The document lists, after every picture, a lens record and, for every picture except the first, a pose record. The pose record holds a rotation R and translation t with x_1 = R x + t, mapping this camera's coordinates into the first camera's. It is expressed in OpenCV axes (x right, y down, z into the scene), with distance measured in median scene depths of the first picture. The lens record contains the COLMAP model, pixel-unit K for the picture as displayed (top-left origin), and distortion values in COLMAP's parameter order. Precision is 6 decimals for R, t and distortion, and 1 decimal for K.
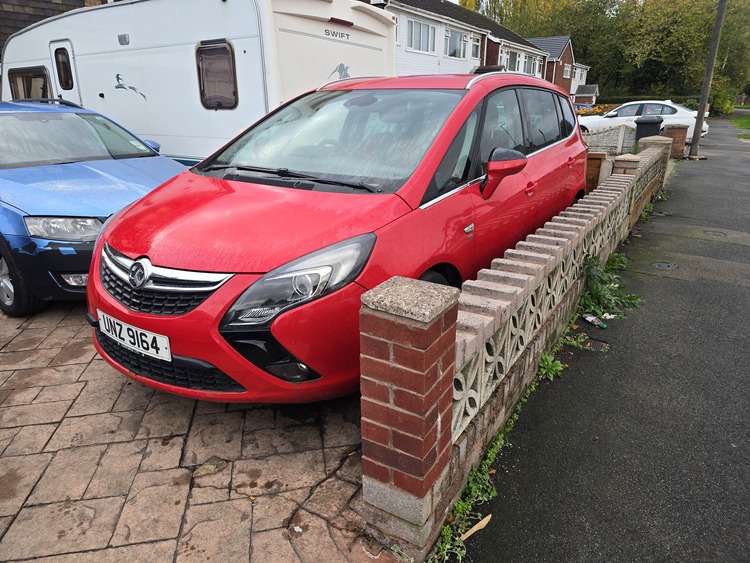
lens RADIAL K [[512.9, 0, 374.8], [0, 512.9, 240.0], [0, 0, 1]] dist [0.055268, -0.044409]
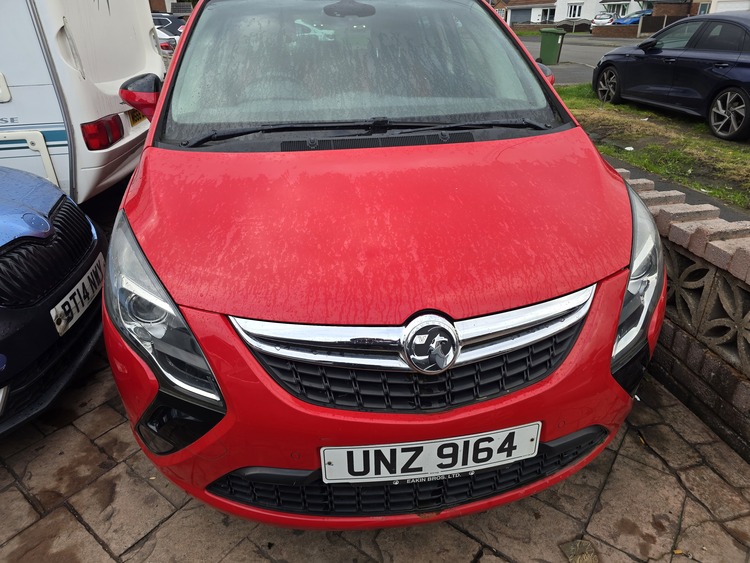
lens RADIAL K [[517.7, 0, 374.9], [0, 517.7, 253.2], [0, 0, 1]] dist [0.042089, -0.037045]
pose [[0.733875, -0.288921, 0.614778, -0.822528], [0.192521, 0.956394, 0.219649, -0.156633], [-0.651432, -0.042838, 0.757497, 0.662048]]
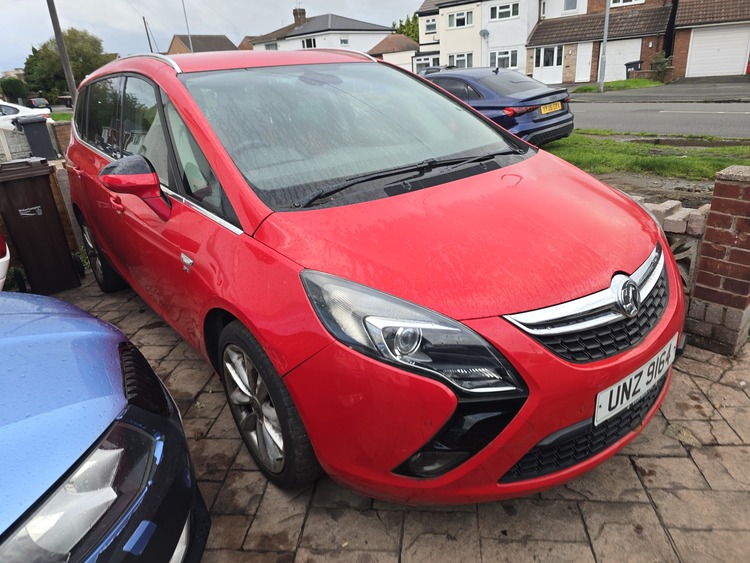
lens RADIAL K [[512.9, 0, 374.8], [0, 512.9, 240.0], [0, 0, 1]] dist [0.055268, -0.044409]
pose [[0.287917, -0.312272, 0.905312, -1.238496], [0.317991, 0.922879, 0.217200, -0.289934], [-0.903319, 0.225346, 0.365012, 1.070303]]
